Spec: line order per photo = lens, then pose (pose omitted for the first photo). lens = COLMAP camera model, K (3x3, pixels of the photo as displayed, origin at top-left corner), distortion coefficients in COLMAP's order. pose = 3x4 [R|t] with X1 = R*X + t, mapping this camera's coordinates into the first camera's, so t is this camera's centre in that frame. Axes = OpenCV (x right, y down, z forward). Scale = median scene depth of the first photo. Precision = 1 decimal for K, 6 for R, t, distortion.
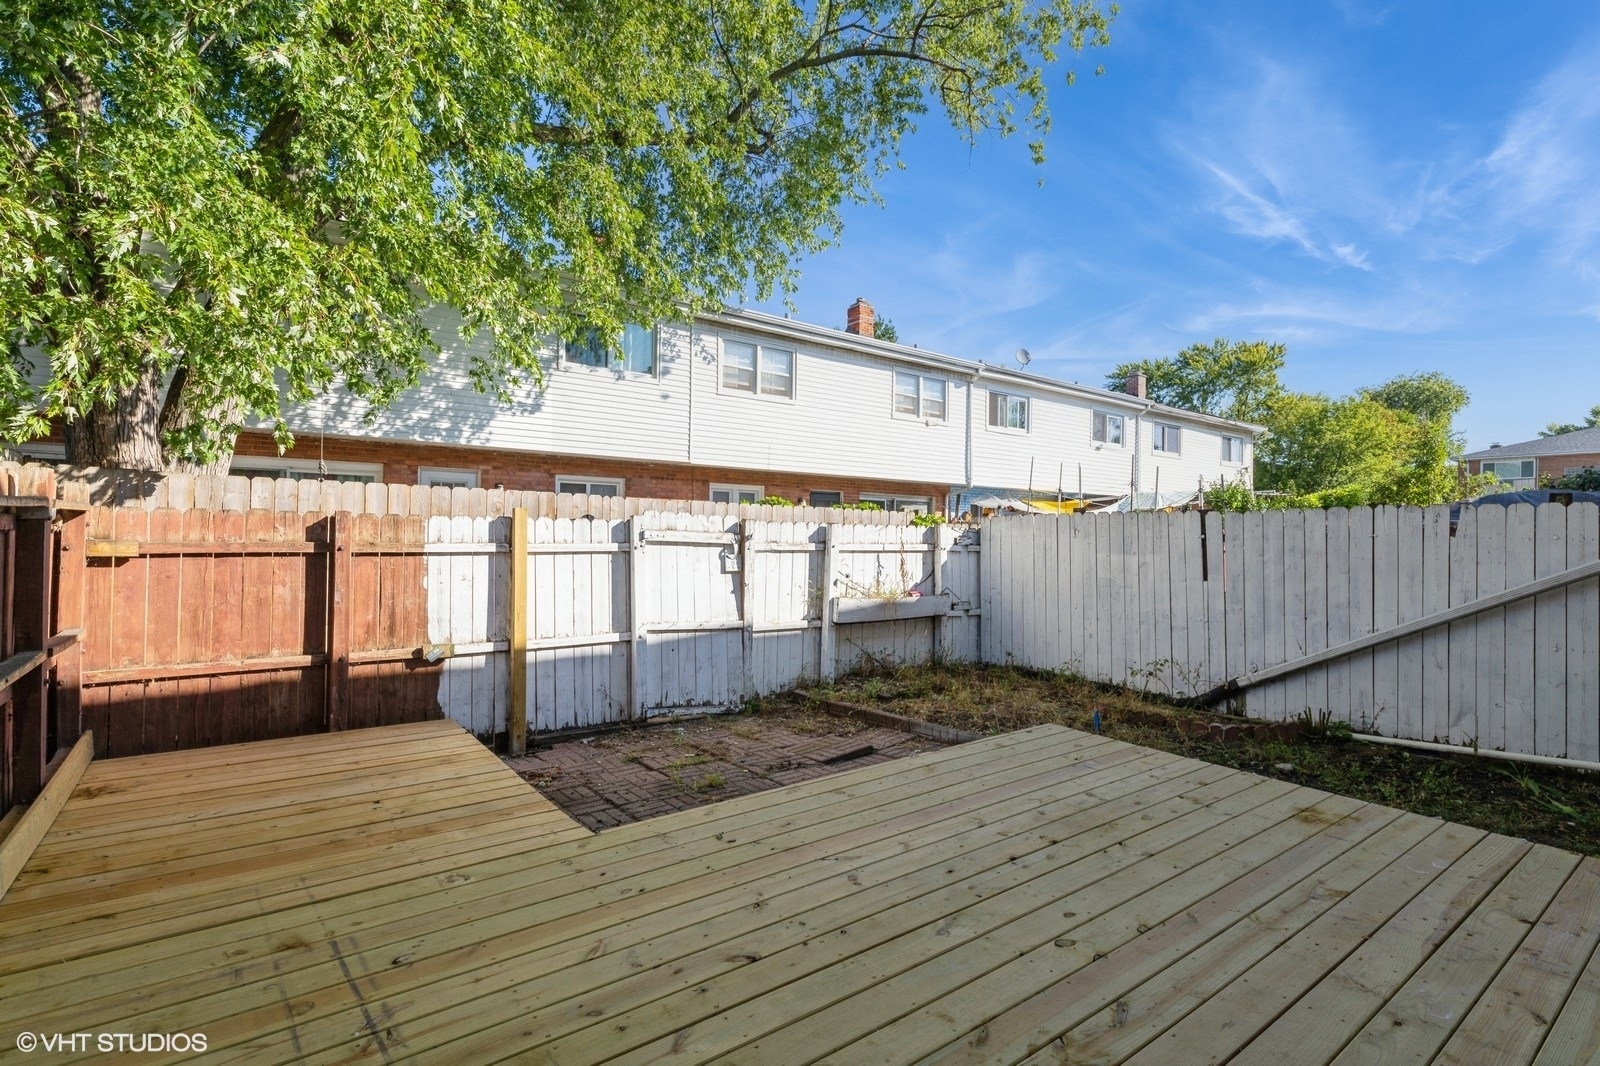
lens RADIAL K [[778.5, 0, 798.4], [0, 778.5, 528.0], [0, 0, 1]] dist [-0.004372, 0.003229]
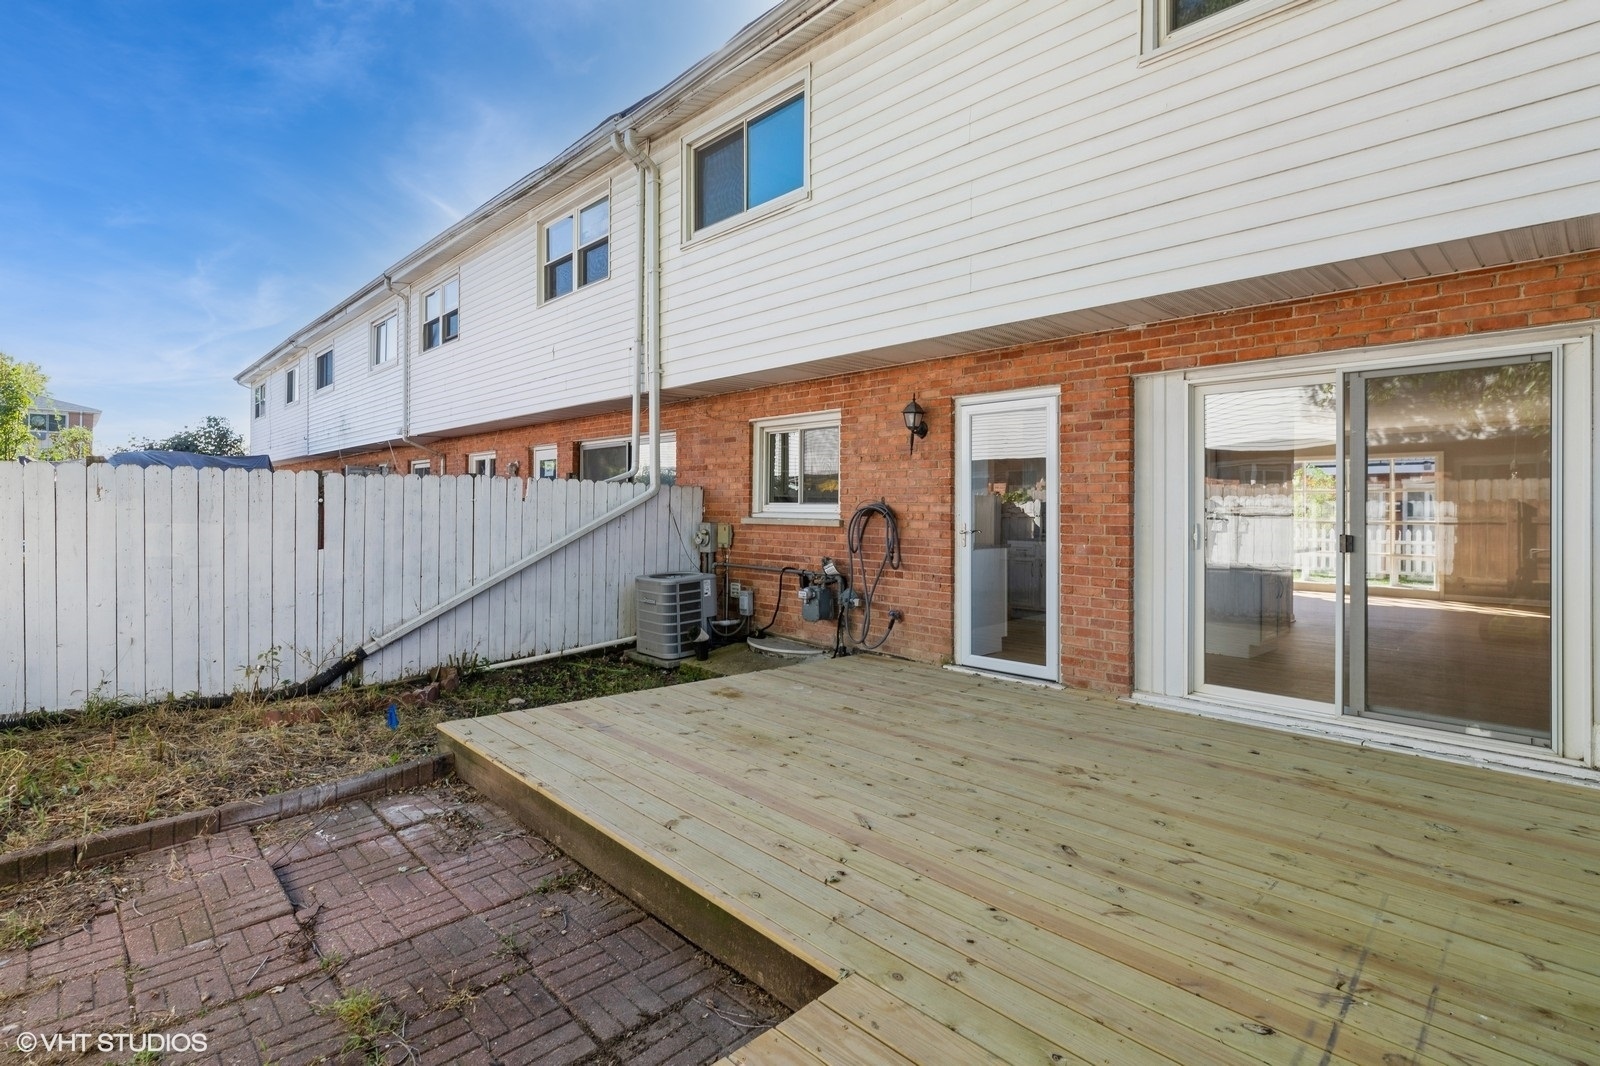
lens RADIAL K [[778.5, 0, 805.3], [0, 778.5, 505.3], [0, 0, 1]] dist [-0.004372, 0.003229]
pose [[-0.113111, -0.010454, 0.993527, -0.514792], [-0.019373, 0.999778, 0.008314, -0.002261], [-0.993393, -0.018307, -0.113288, 0.639806]]
